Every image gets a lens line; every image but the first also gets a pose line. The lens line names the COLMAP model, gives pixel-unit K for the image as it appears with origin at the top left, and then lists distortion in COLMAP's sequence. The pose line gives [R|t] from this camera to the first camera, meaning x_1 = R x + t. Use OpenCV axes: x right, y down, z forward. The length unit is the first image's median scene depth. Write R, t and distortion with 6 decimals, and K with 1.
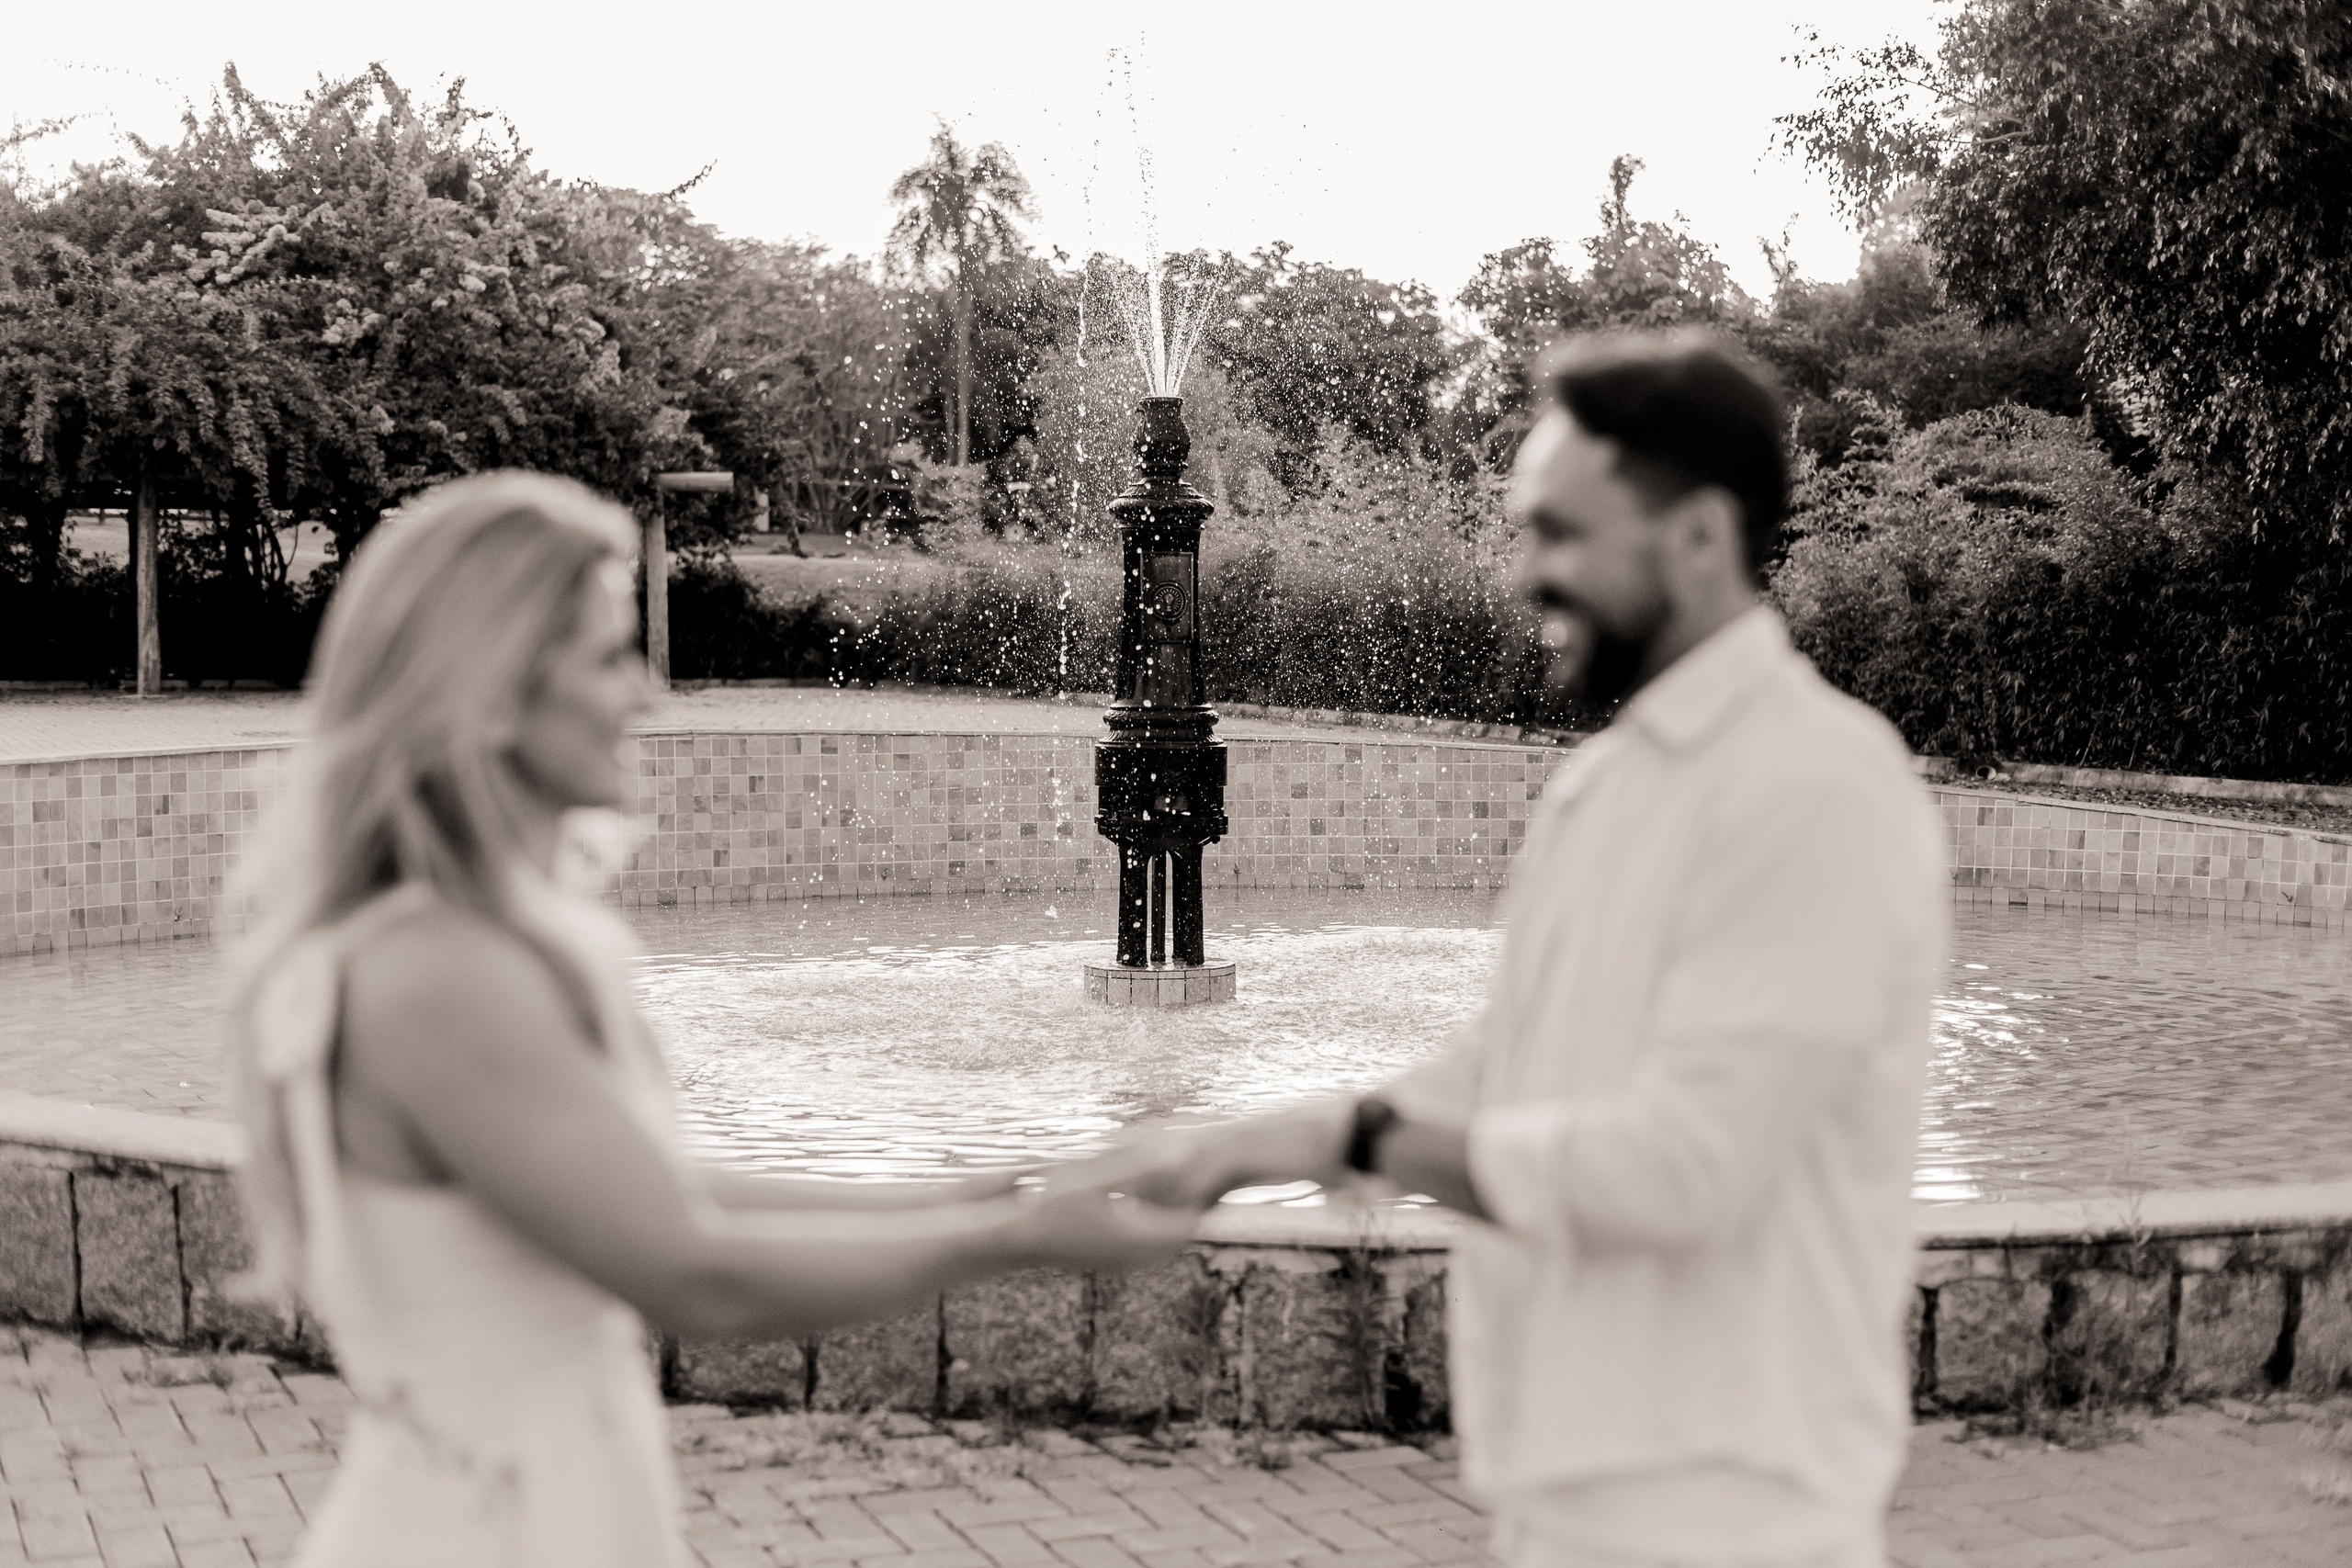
lens RADIAL K [[3001.1, 0, 1190.1], [0, 3001.1, 797.3], [0, 0, 1]] dist [-0.001900, 0.009837]
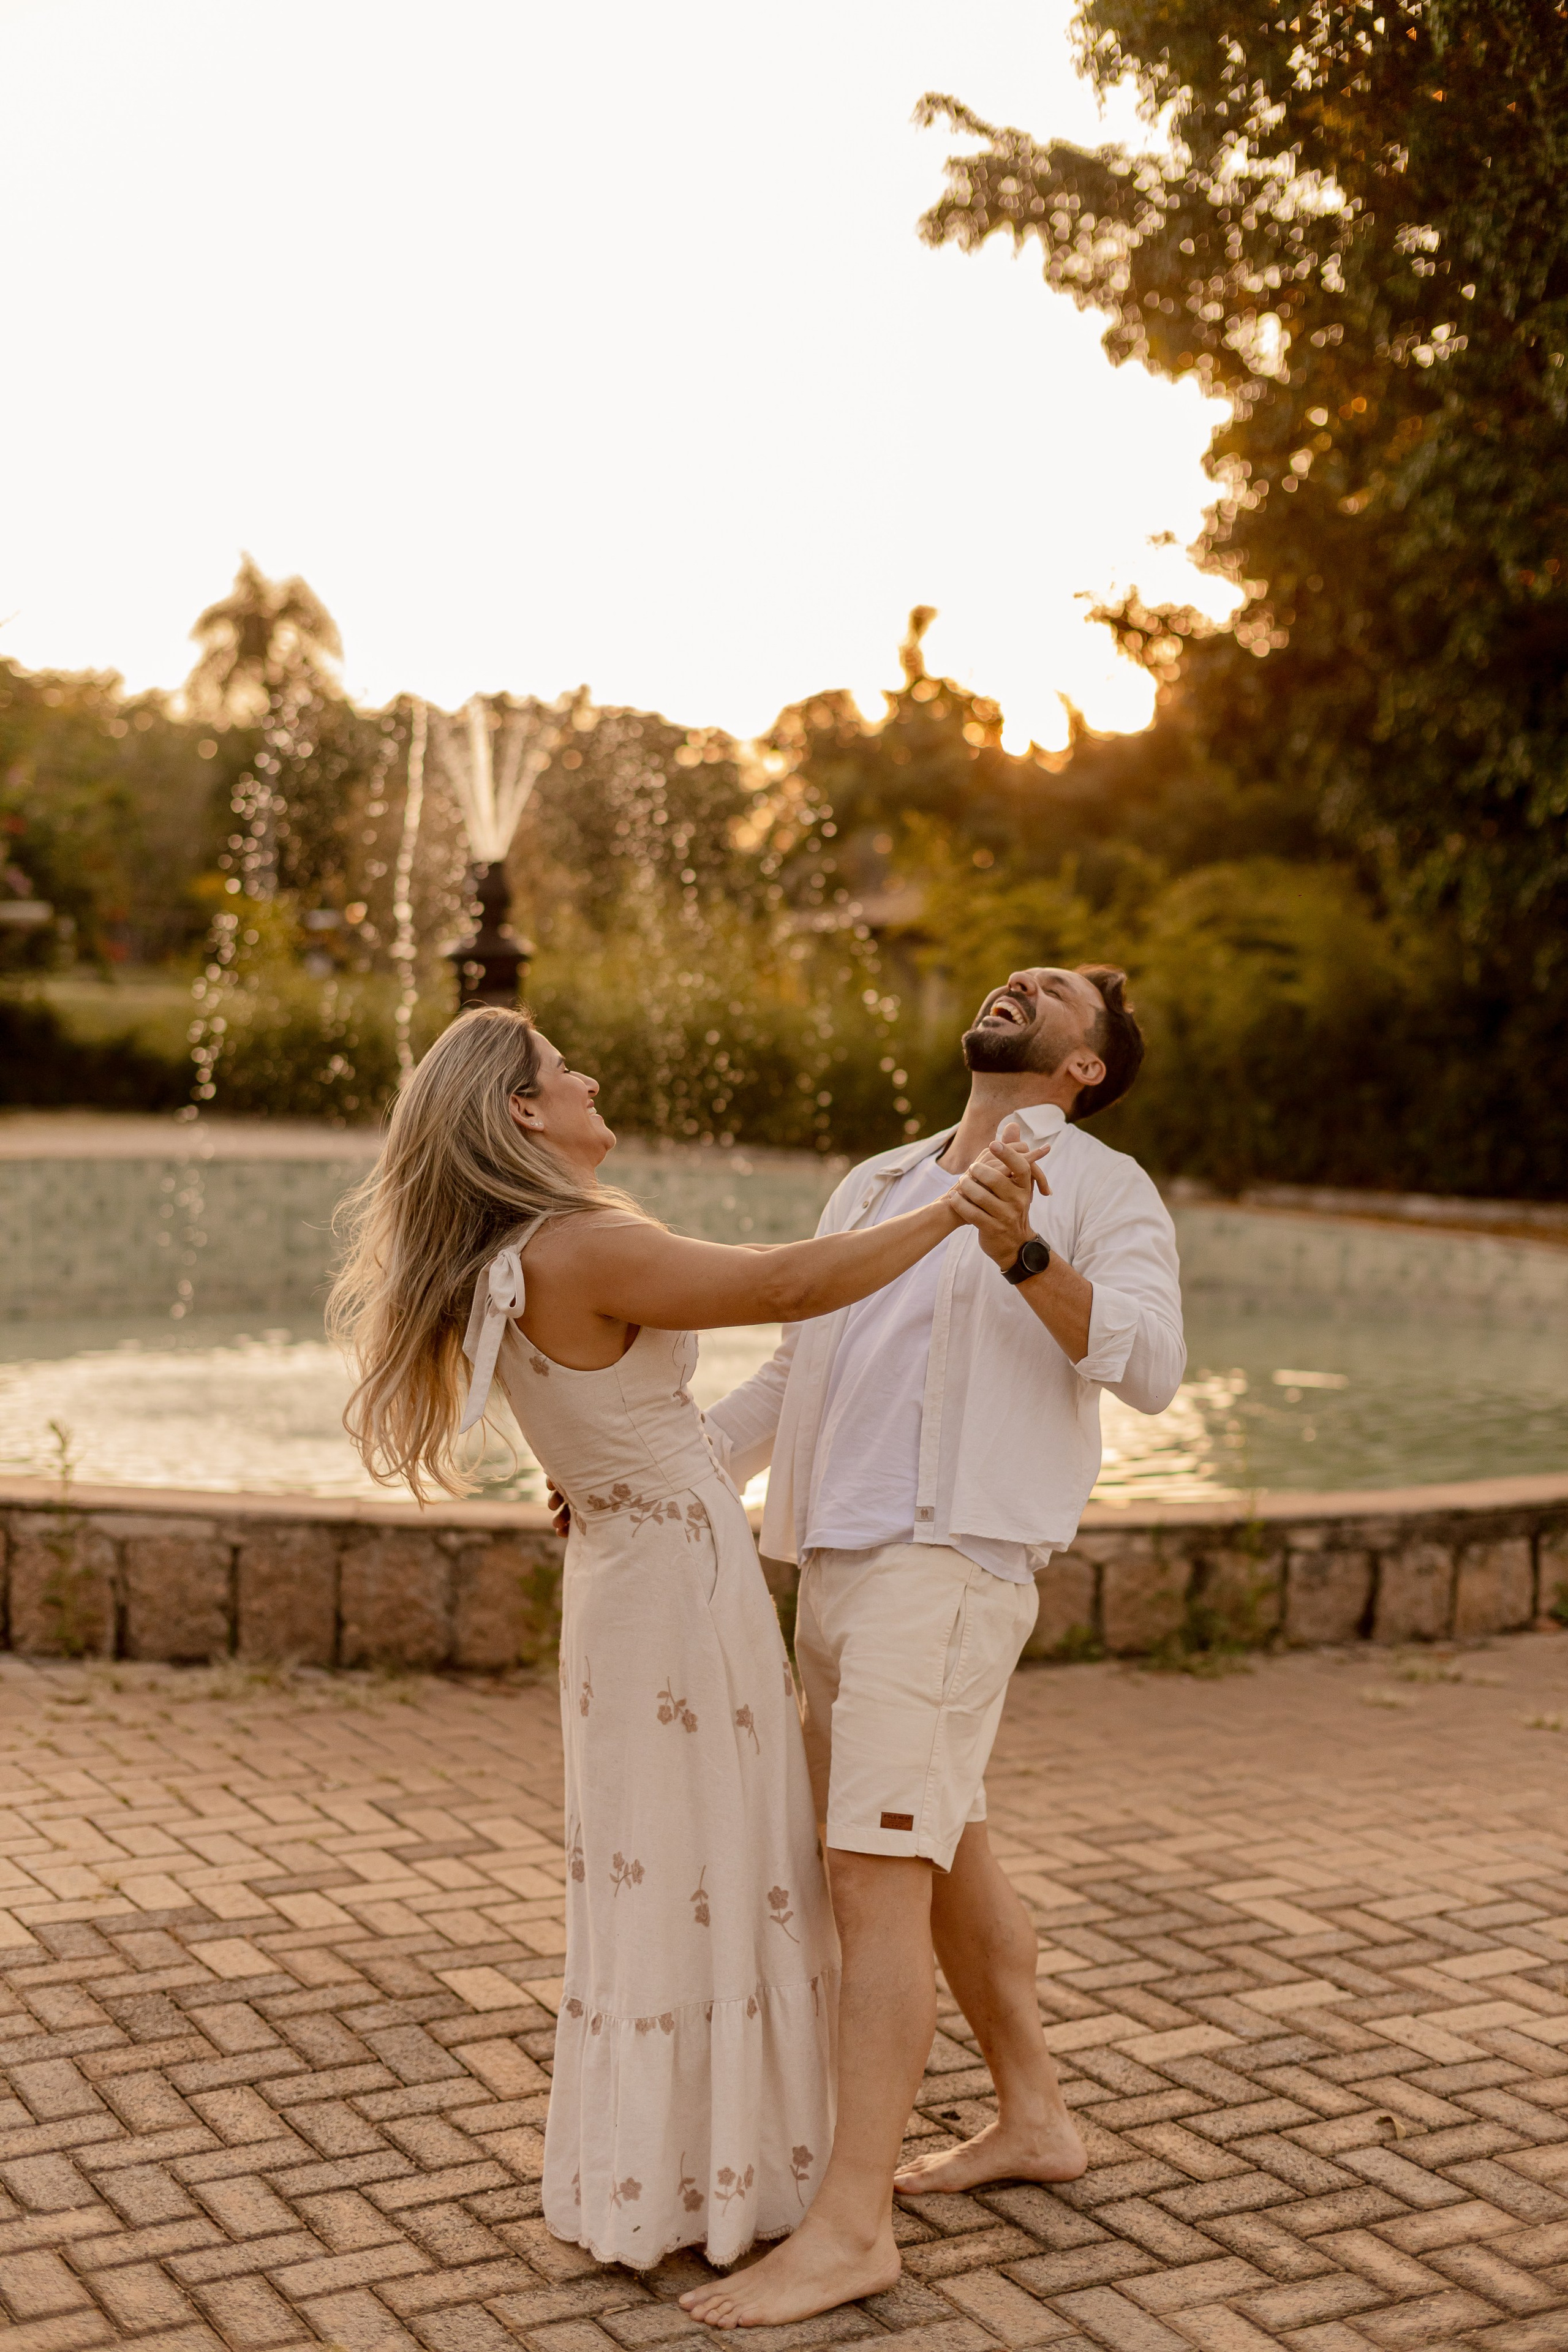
lens RADIAL K [[3043.5, 0, 784.0], [0, 3043.5, 1176.0], [0, 0, 1]] dist [-0.008151, 0.035781]
pose [[0.995435, 0.000167, 0.095441, -0.017045], [0.001666, 0.999816, -0.019123, 0.020534], [-0.095427, 0.019194, 0.995251, -0.319874]]
